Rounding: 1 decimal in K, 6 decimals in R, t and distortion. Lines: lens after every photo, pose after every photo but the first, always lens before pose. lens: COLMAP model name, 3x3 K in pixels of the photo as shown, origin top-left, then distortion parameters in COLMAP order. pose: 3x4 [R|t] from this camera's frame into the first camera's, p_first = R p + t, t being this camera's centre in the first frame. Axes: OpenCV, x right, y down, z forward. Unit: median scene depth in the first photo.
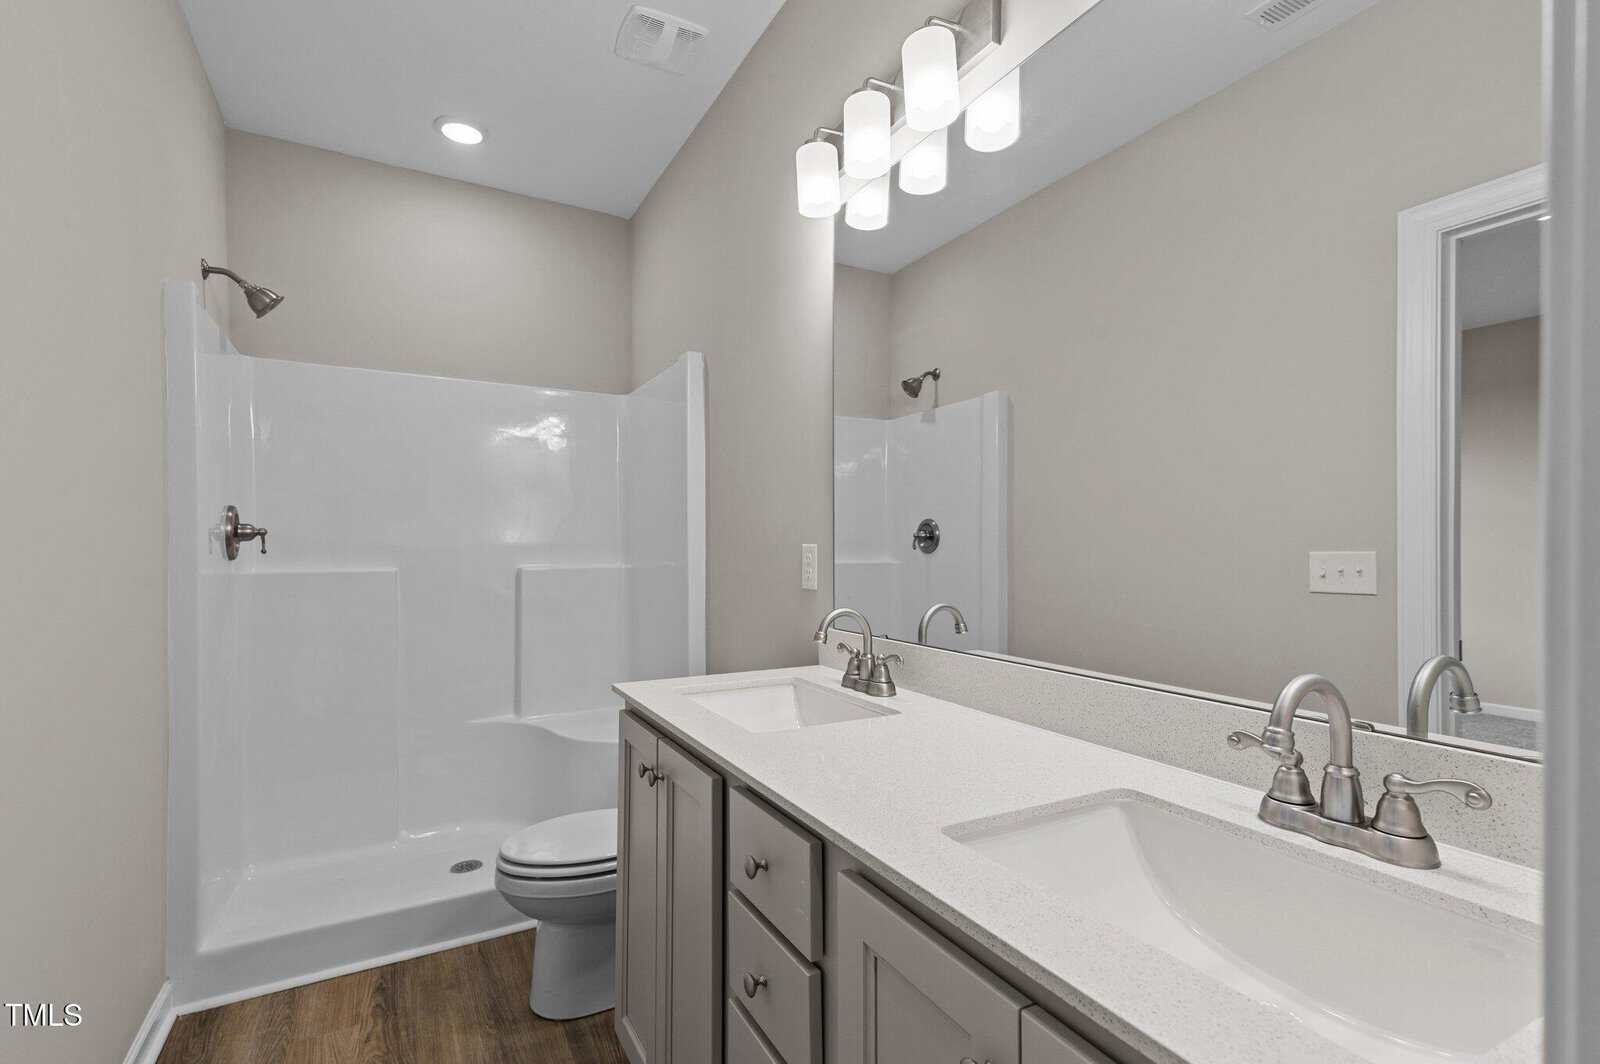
lens RADIAL K [[731.7, 0, 800.3], [0, 731.7, 554.7], [0, 0, 1]] dist [0.031290, -0.000167]
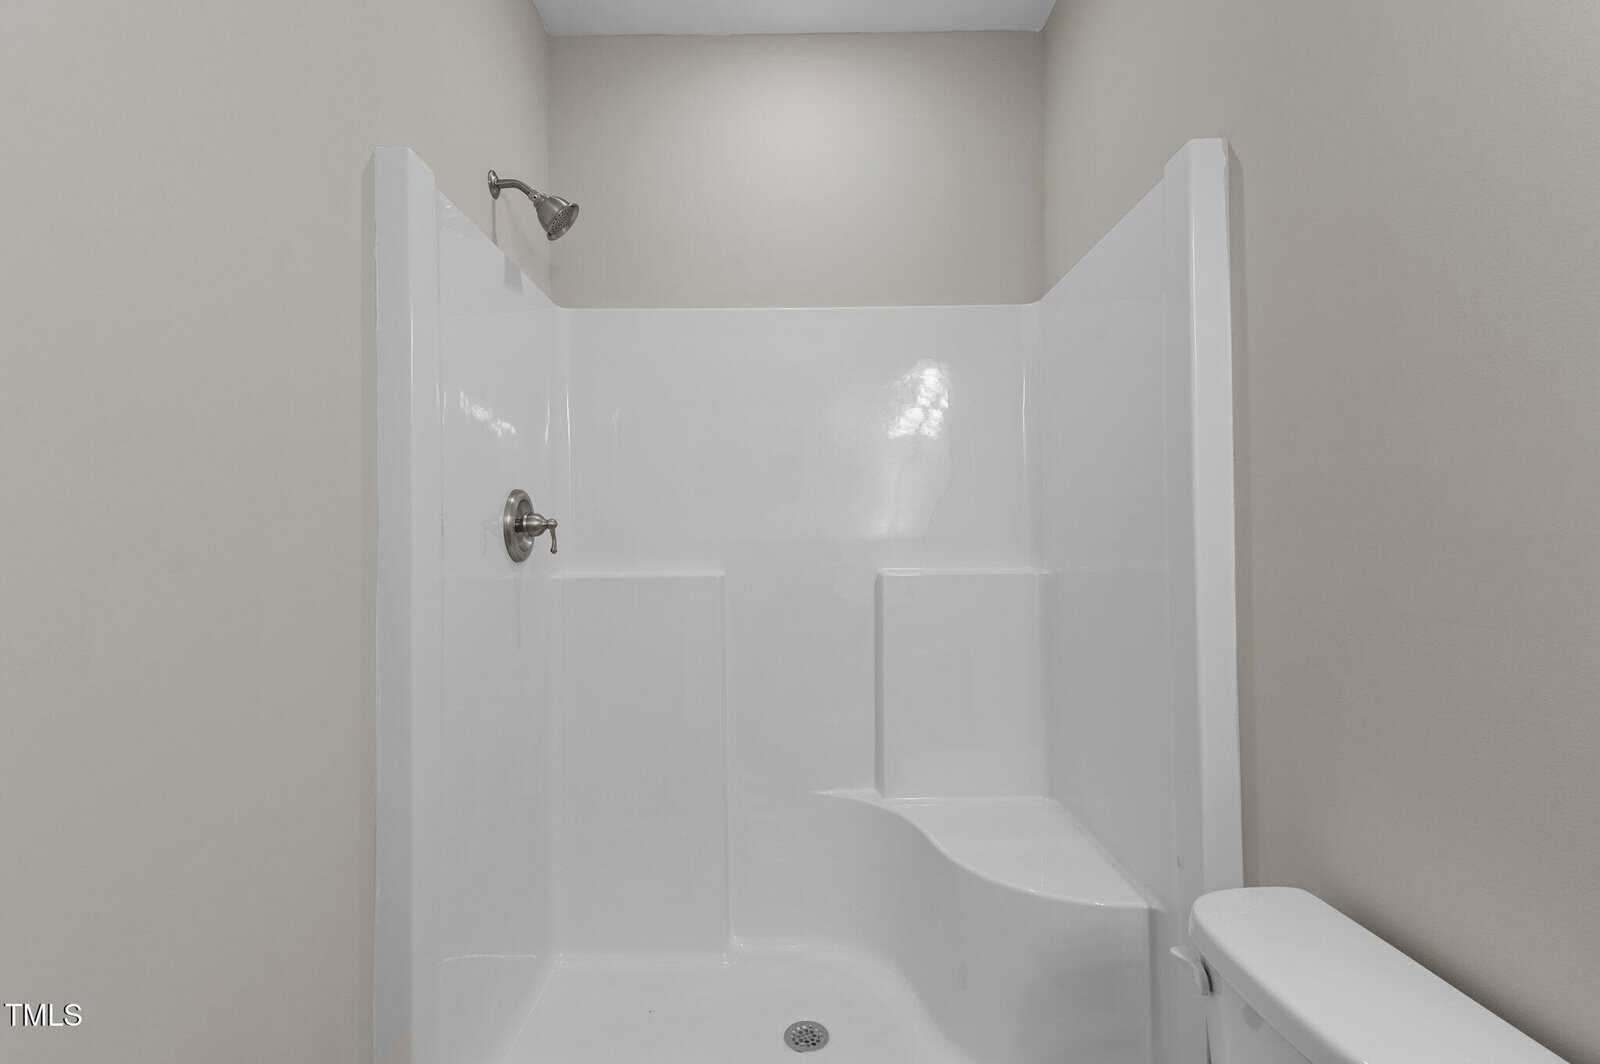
lens RADIAL K [[703.6, 0, 796.1], [0, 703.6, 526.7], [0, 0, 1]] dist [-0.000008, -0.000300]
pose [[0.869767, -0.014731, -0.493243, -0.163562], [0.000616, 0.999586, -0.028767, -0.007536], [0.493462, 0.024717, 0.869416, 0.502649]]
